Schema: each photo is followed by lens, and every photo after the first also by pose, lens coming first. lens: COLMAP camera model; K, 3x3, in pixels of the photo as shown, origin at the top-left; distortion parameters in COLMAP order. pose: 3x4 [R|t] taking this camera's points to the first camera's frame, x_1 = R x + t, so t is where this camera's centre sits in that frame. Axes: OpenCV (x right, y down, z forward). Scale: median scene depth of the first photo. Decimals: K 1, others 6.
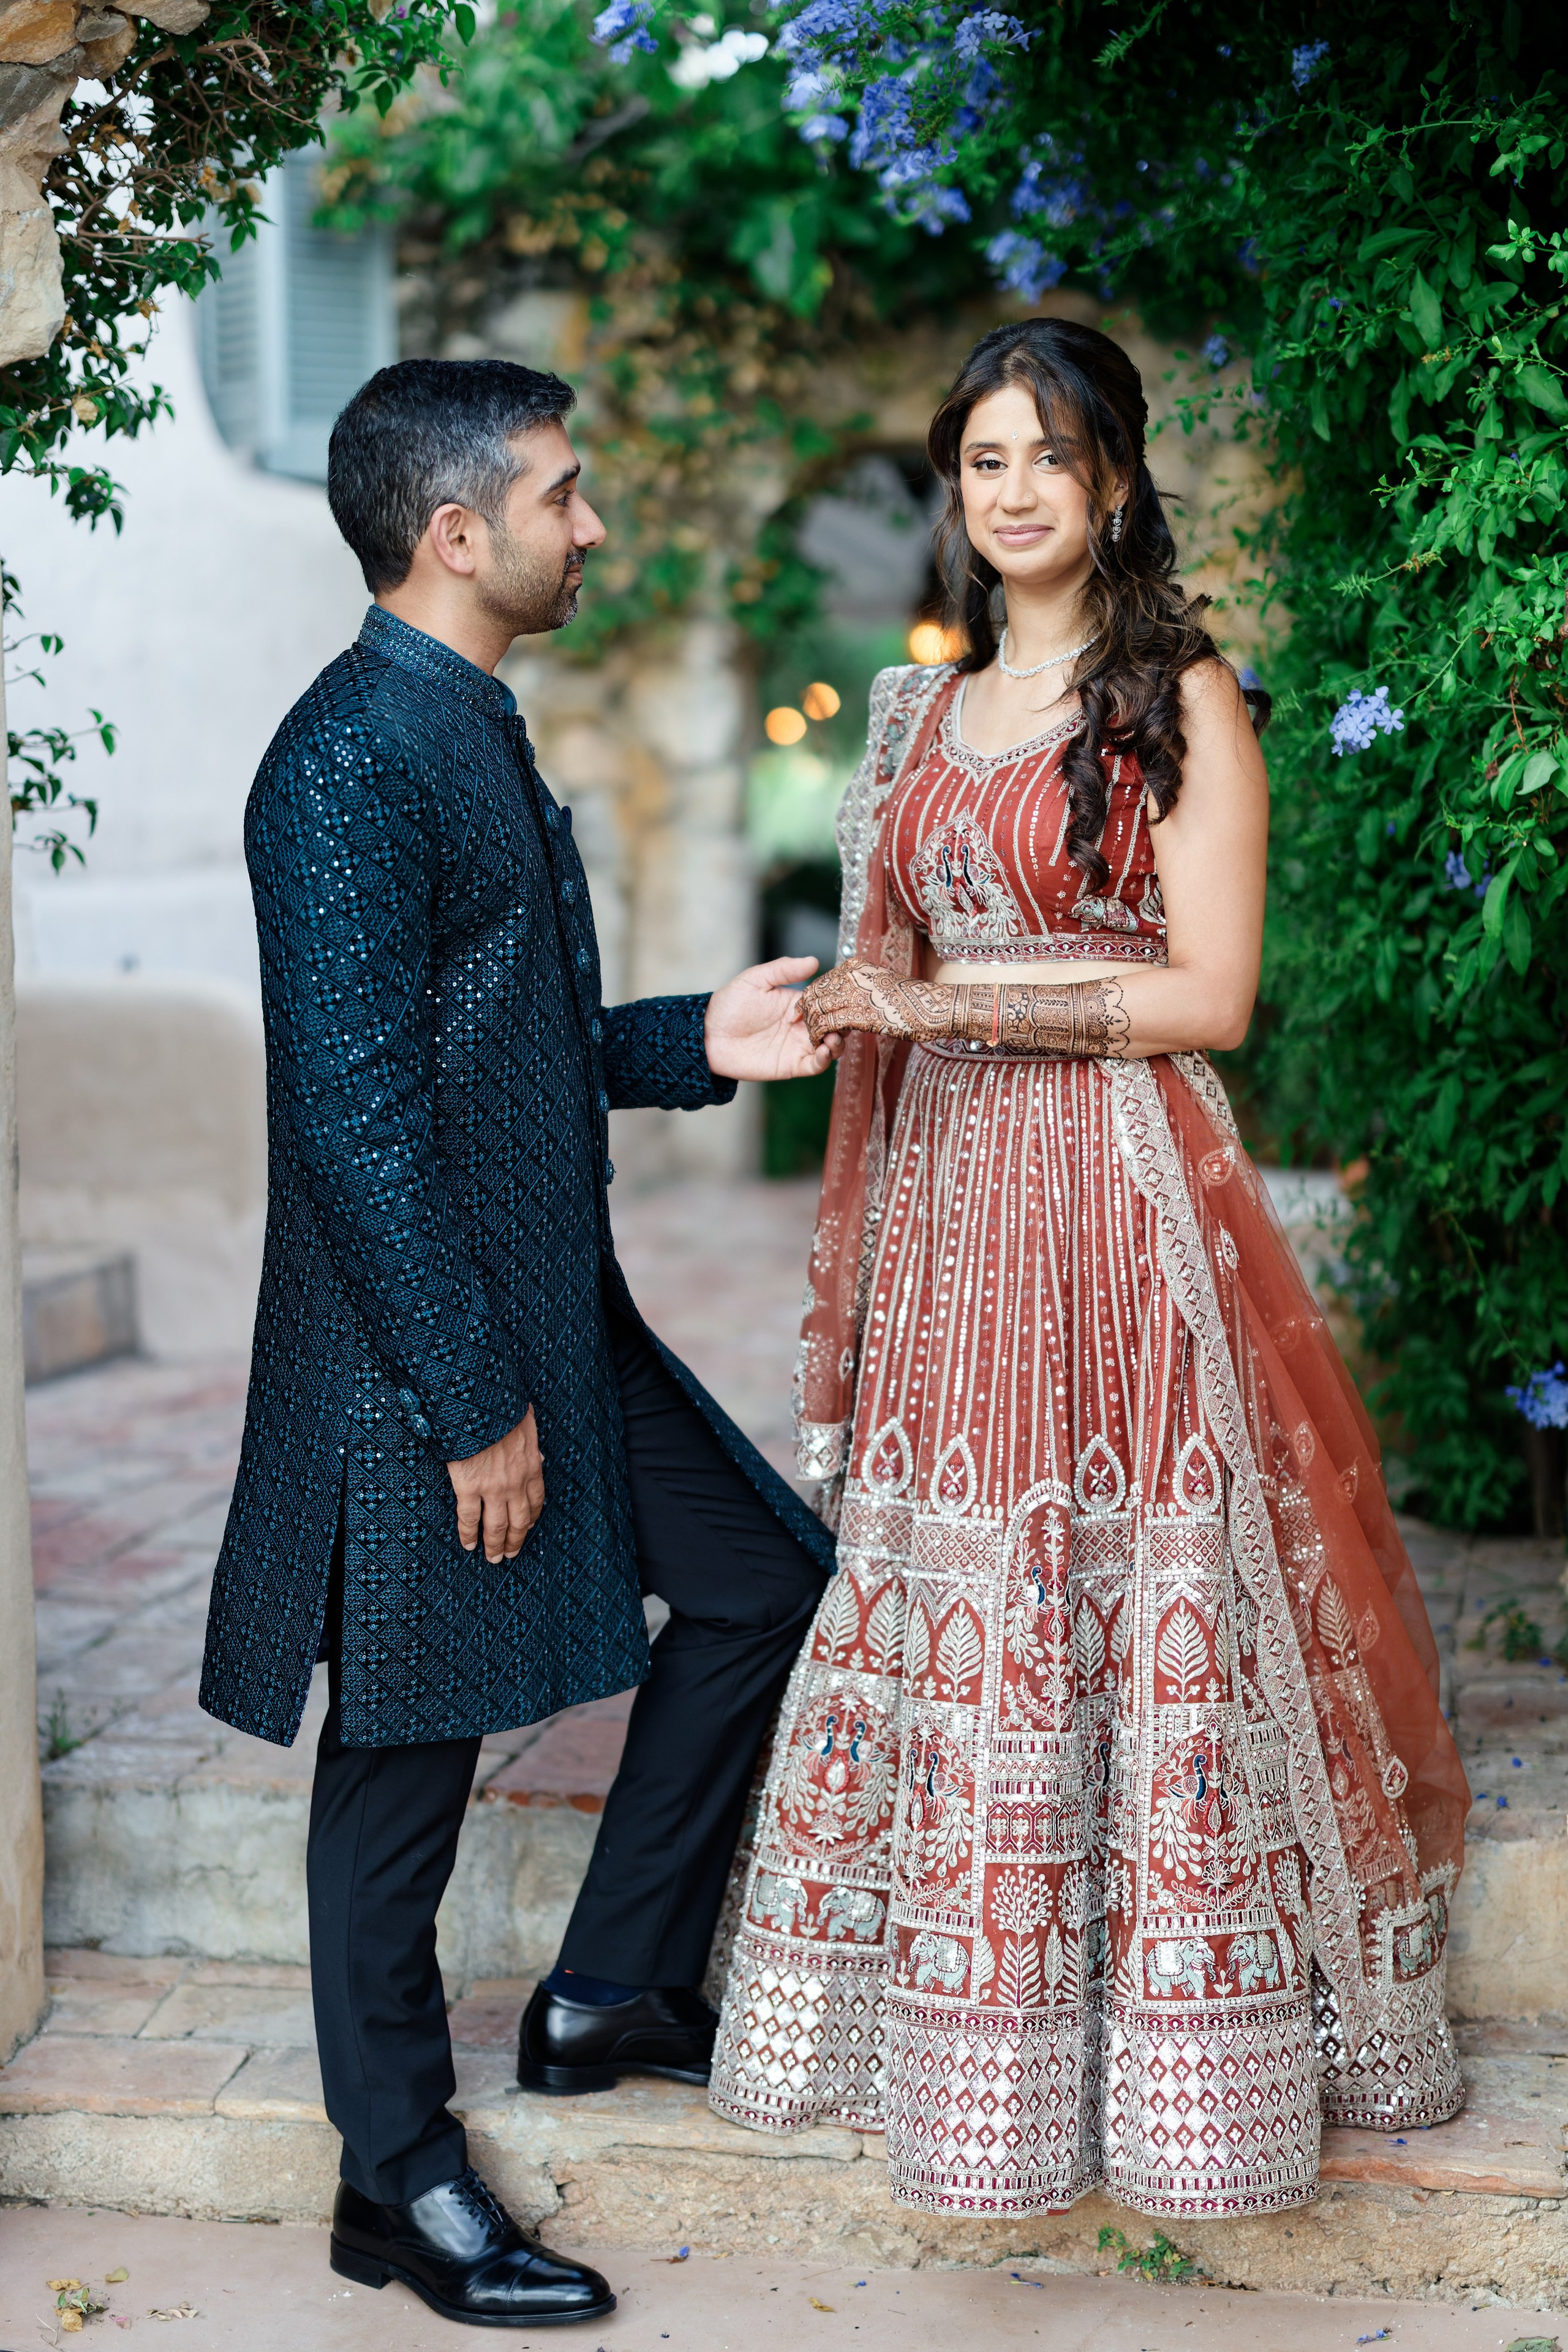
lens RADIAL K [[3414.2, 0, 781.0], [0, 3414.2, 1177.2], [0, 0, 1]] dist [-0.027361, 0.000000]
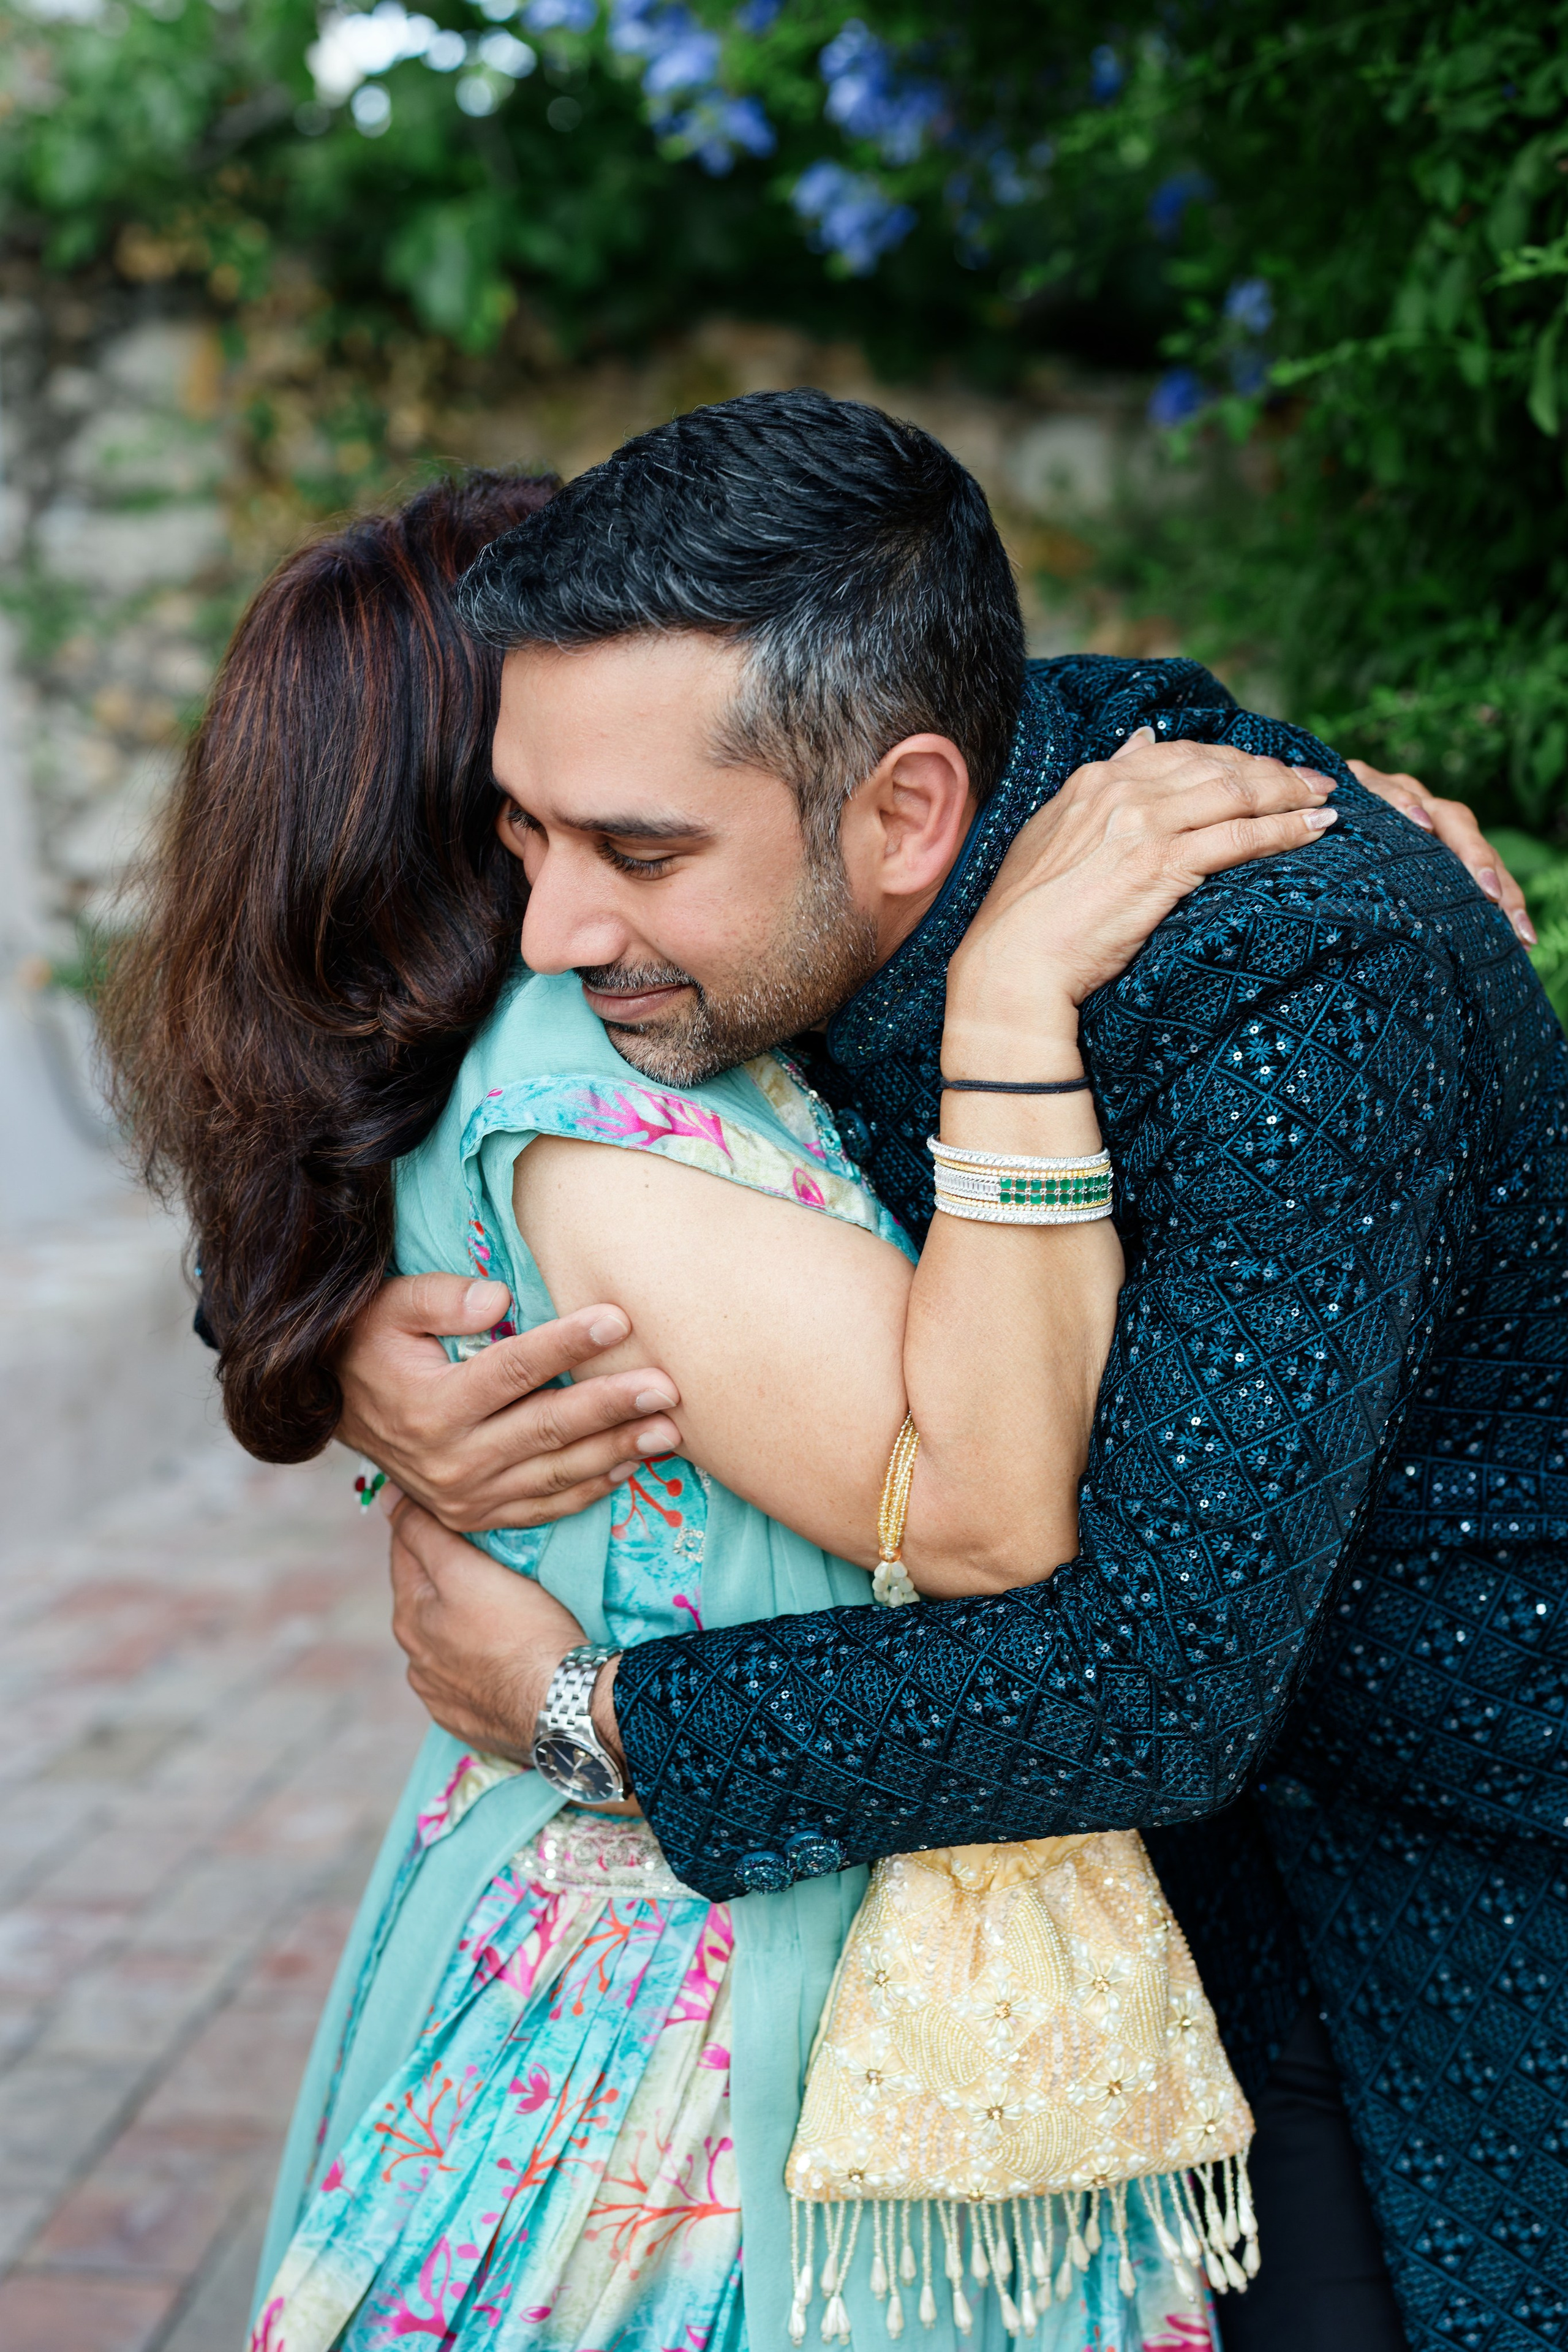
lens RADIAL K [[3414.2, 0, 837.9], [0, 3414.2, 1214.5], [0, 0, 1]] dist [-0.027361, 0.000000]
pose [[0.992862, -0.015202, 0.118297, -0.007477], [0.016618, 0.999801, -0.010999, -0.028960], [-0.118106, 0.012886, 0.992917, 0.156686]]
